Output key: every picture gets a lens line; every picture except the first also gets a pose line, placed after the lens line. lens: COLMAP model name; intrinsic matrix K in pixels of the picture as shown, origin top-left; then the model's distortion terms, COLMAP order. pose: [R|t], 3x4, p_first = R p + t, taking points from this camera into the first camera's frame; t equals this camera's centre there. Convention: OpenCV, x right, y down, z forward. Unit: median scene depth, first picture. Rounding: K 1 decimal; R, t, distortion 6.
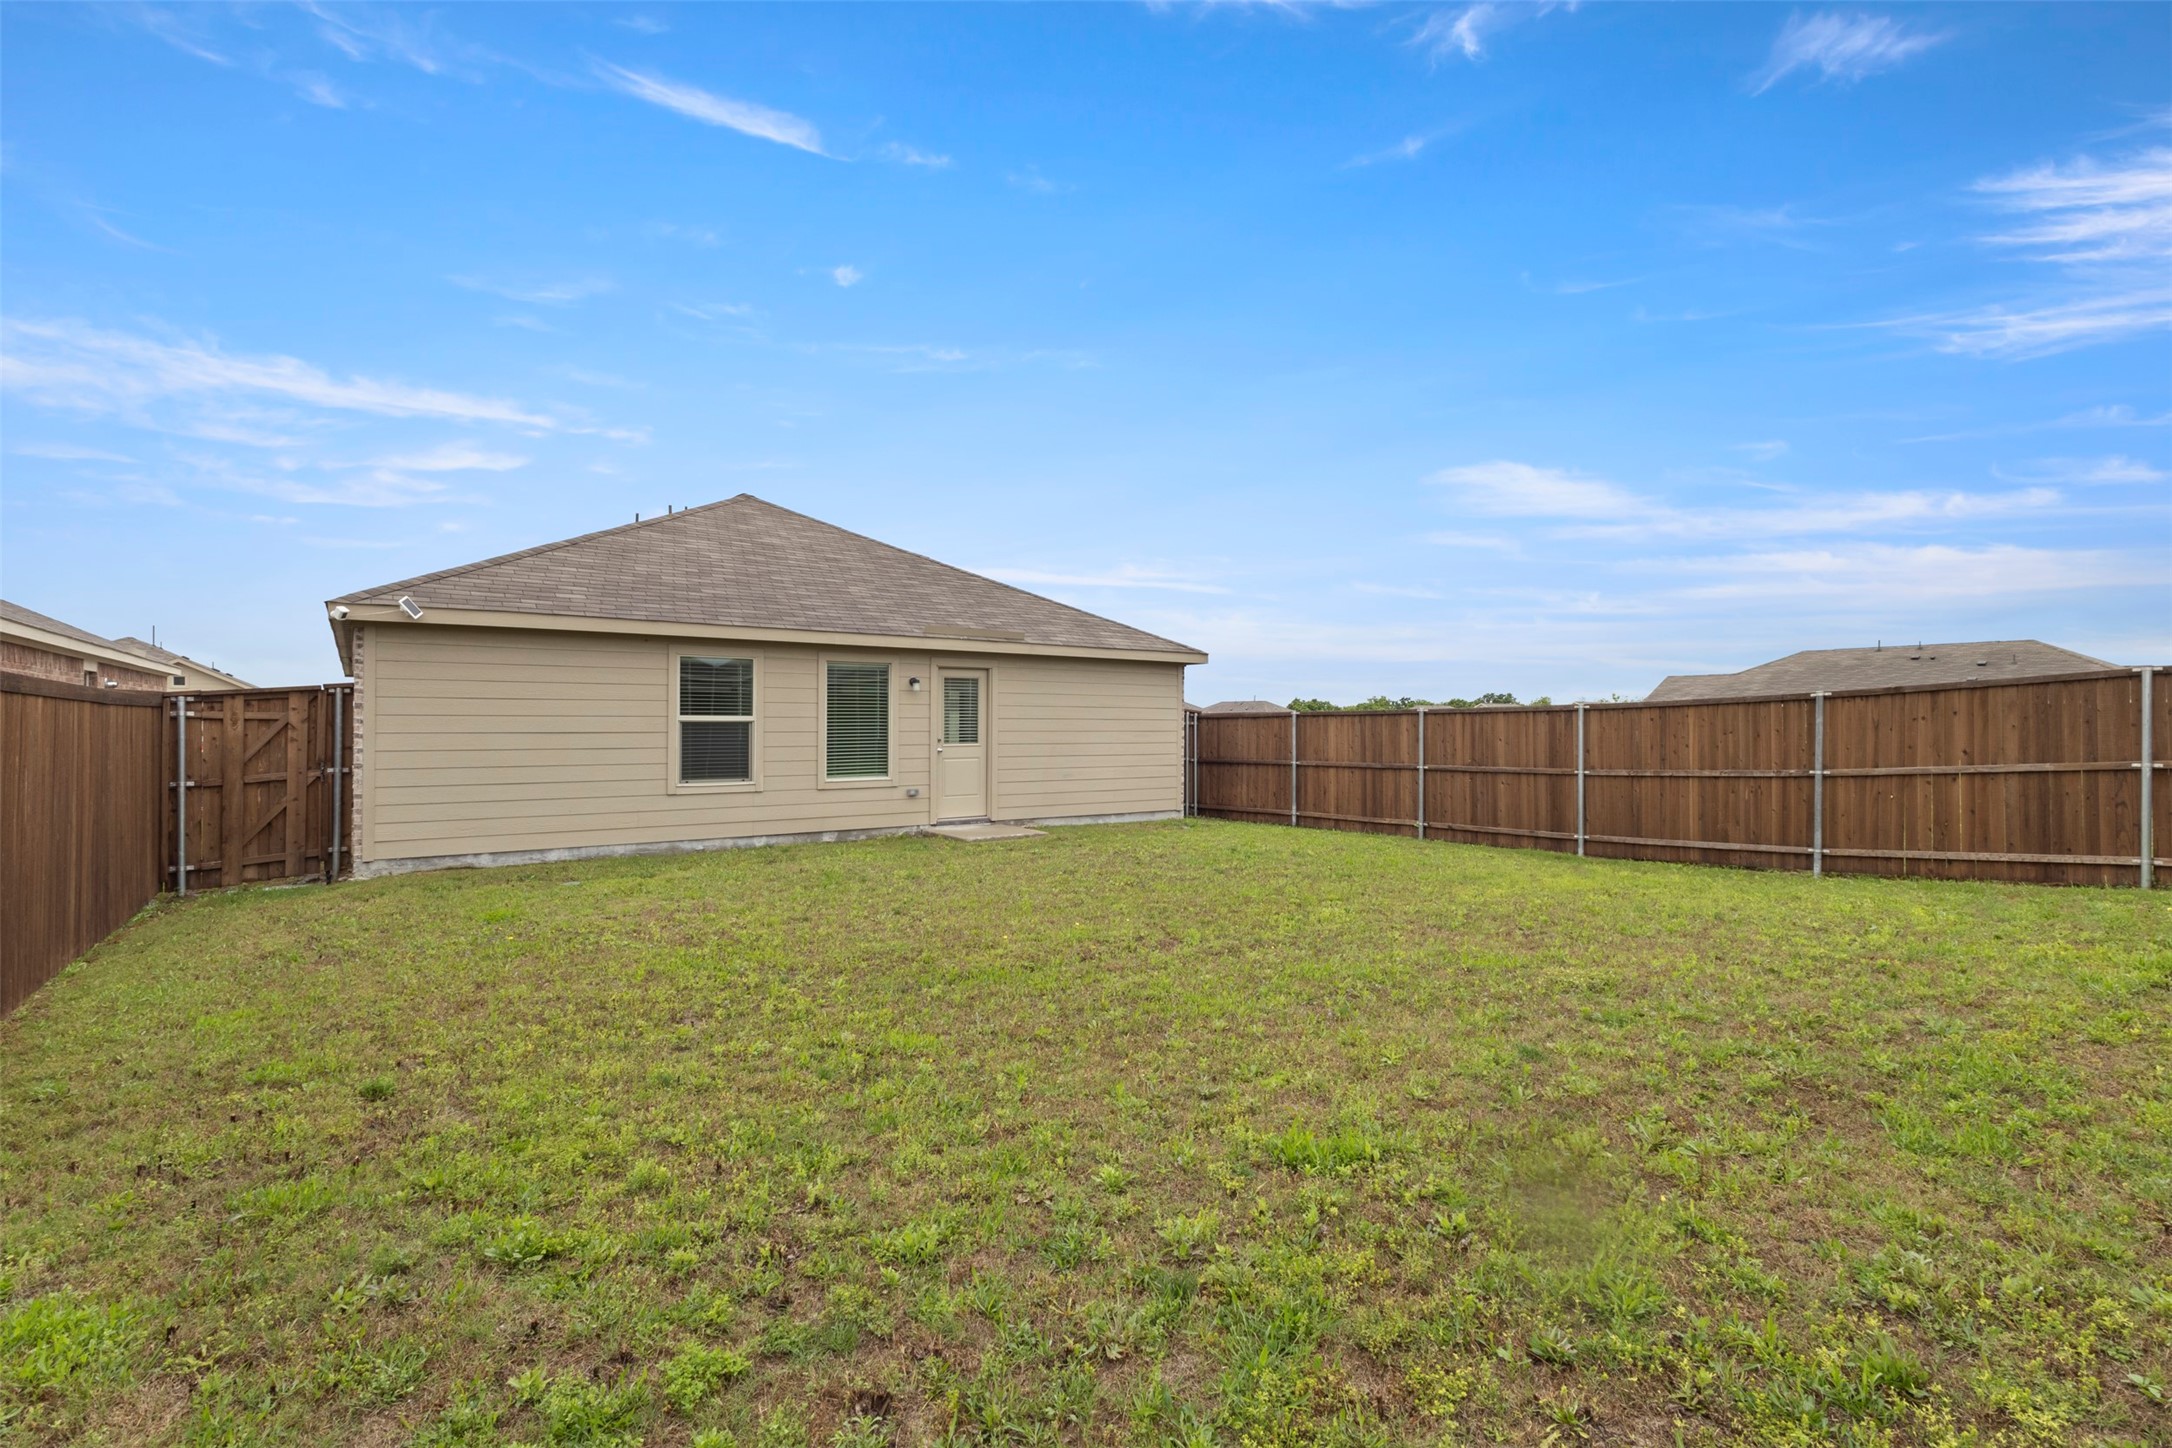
lens RADIAL K [[1001.5, 0, 1070.7], [0, 1001.5, 725.1], [0, 0, 1]] dist [0.002444, 0.000420]
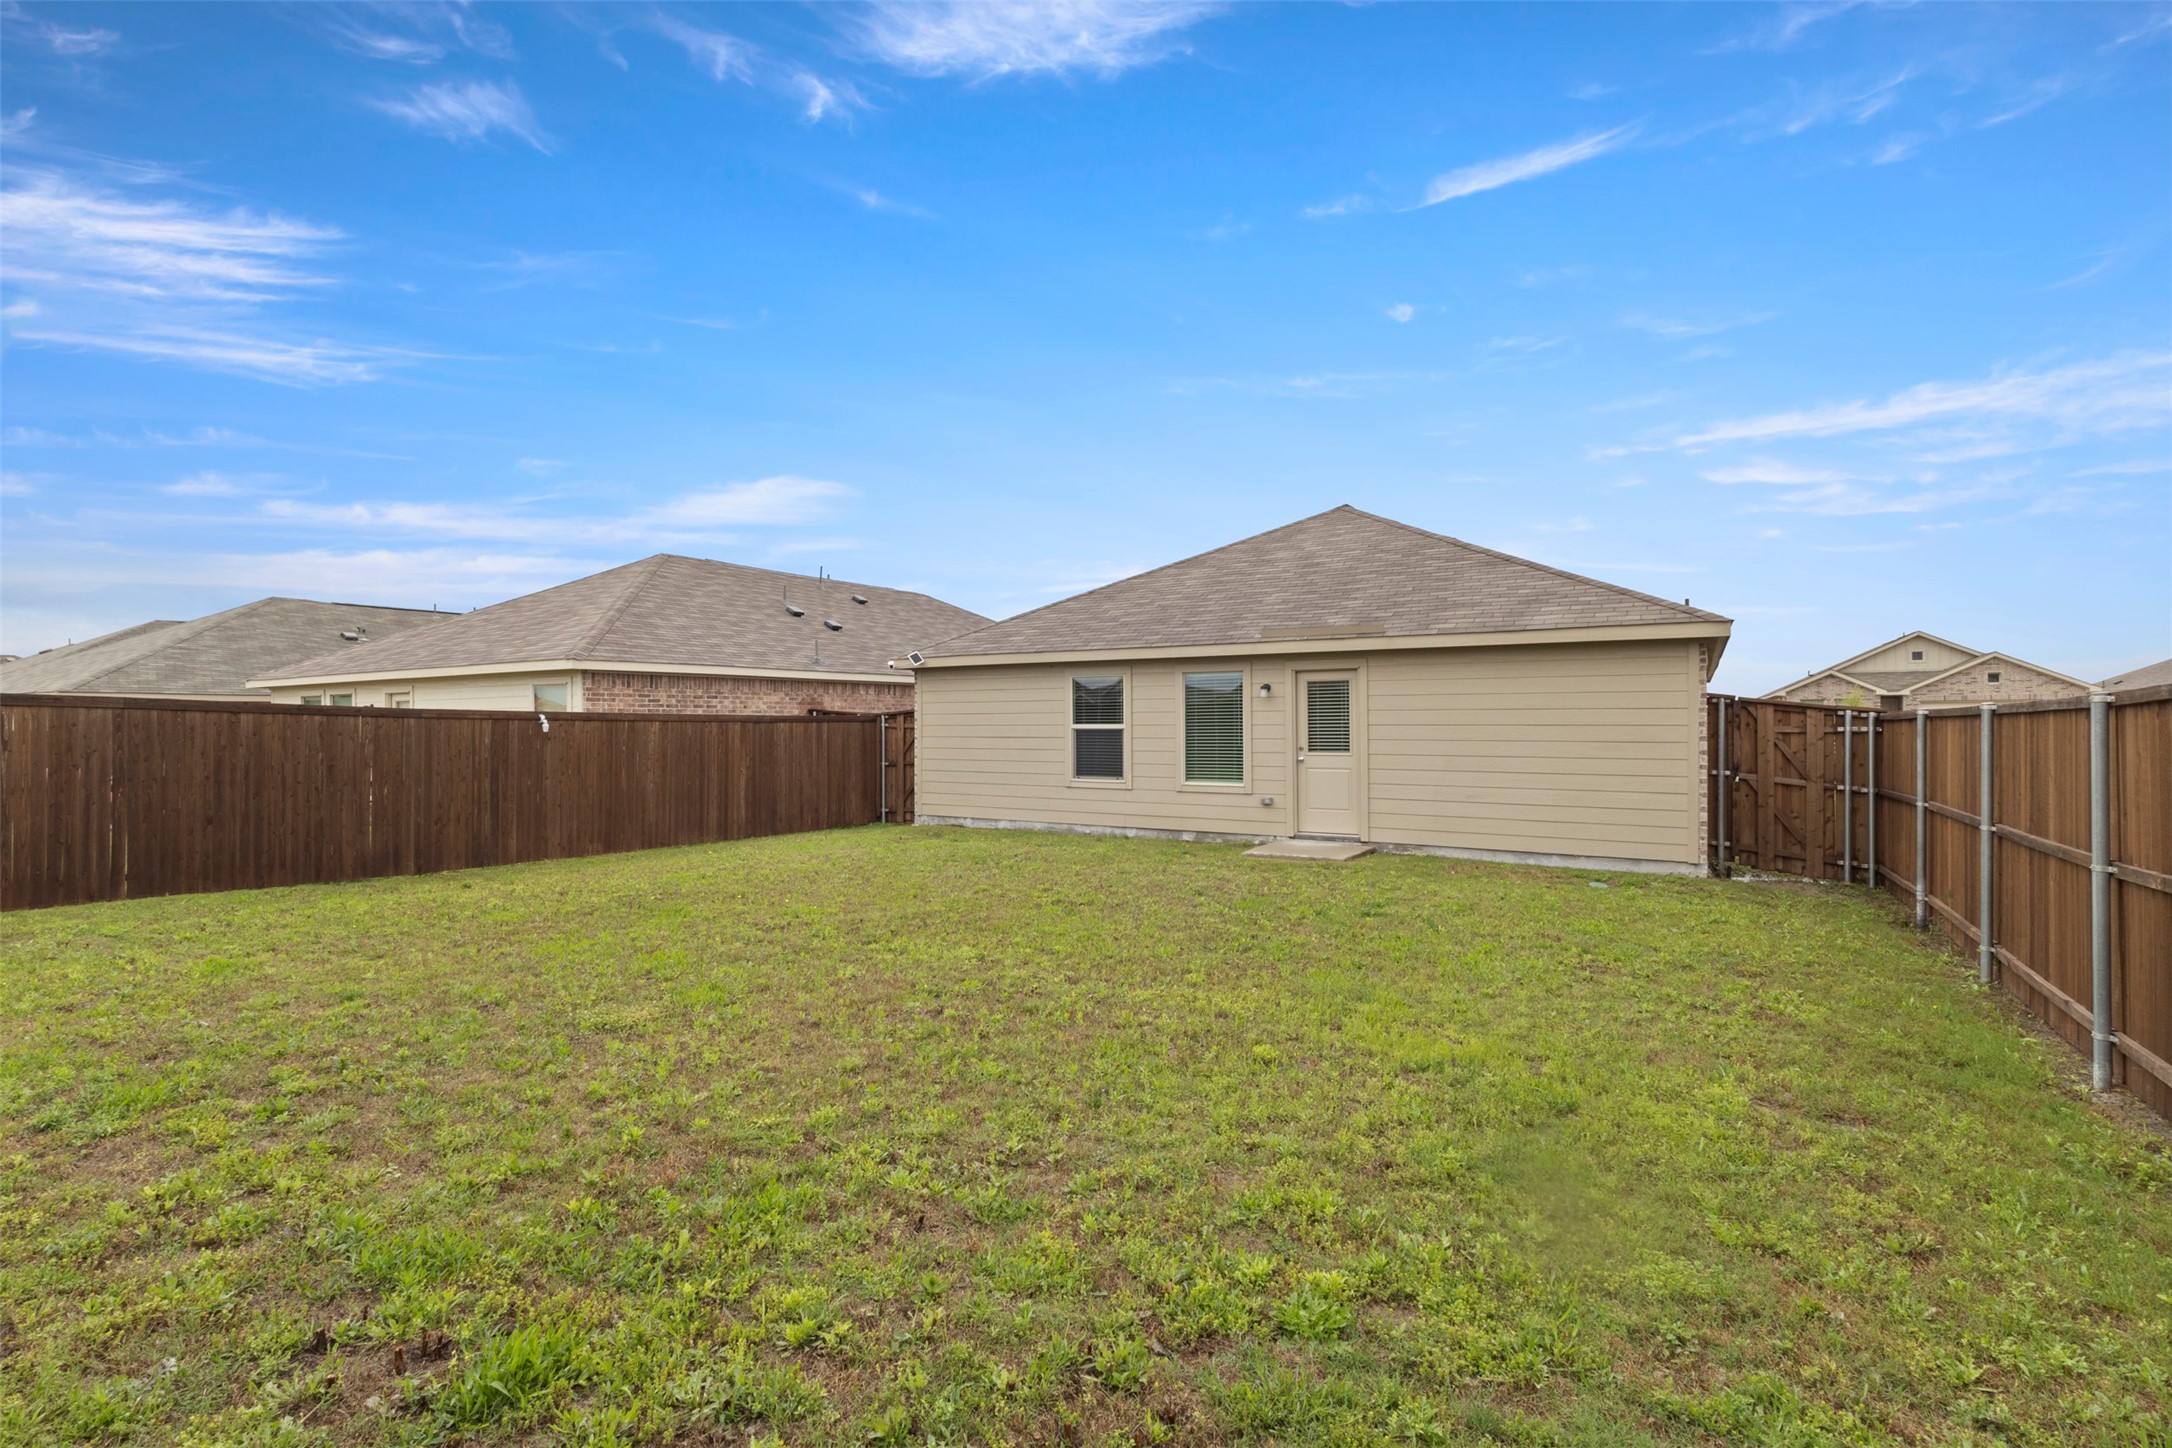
lens RADIAL K [[1001.5, 0, 1070.7], [0, 1001.5, 725.1], [0, 0, 1]] dist [0.002444, 0.000420]
pose [[0.371926, 0.000002, -0.928262, 0.777141], [0.005406, 0.999983, 0.002168, -0.011705], [0.928247, -0.005824, 0.371920, 0.528487]]
